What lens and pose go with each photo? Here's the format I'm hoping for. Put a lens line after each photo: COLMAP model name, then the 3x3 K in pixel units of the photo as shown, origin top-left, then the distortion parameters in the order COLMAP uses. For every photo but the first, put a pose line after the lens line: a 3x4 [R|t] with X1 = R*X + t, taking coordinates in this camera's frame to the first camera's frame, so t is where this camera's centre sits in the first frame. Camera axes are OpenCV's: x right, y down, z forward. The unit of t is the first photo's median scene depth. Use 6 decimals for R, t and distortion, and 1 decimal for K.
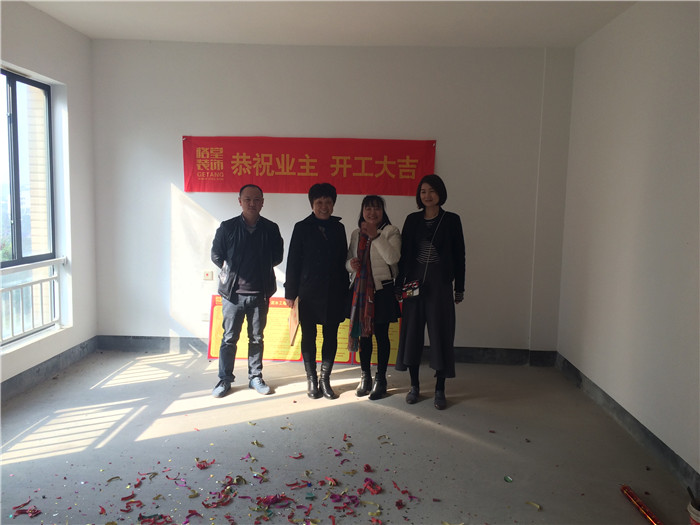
lens RADIAL K [[597.5, 0, 349.7], [0, 597.5, 261.3], [0, 0, 1]] dist [0.048049, -0.052823]
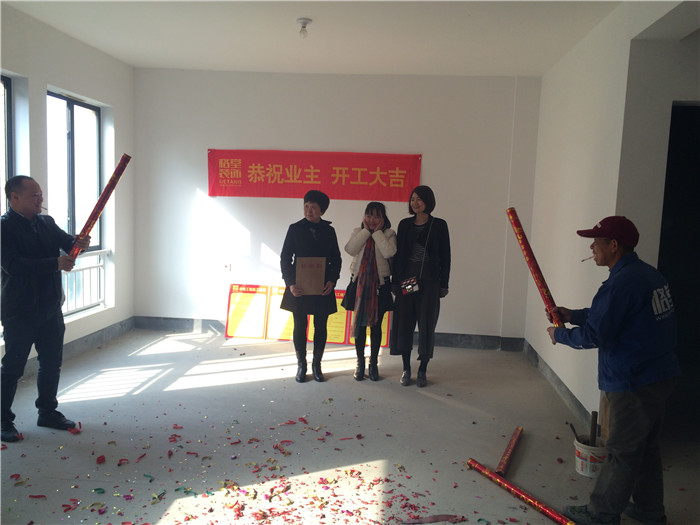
lens RADIAL K [[597.5, 0, 348.5], [0, 597.5, 261.4], [0, 0, 1]] dist [0.048049, -0.052823]
pose [[0.998566, 0.017340, -0.050639, 0.063701], [-0.017750, 0.999813, -0.007652, 0.017317], [0.050497, 0.008540, 0.998688, -0.168547]]
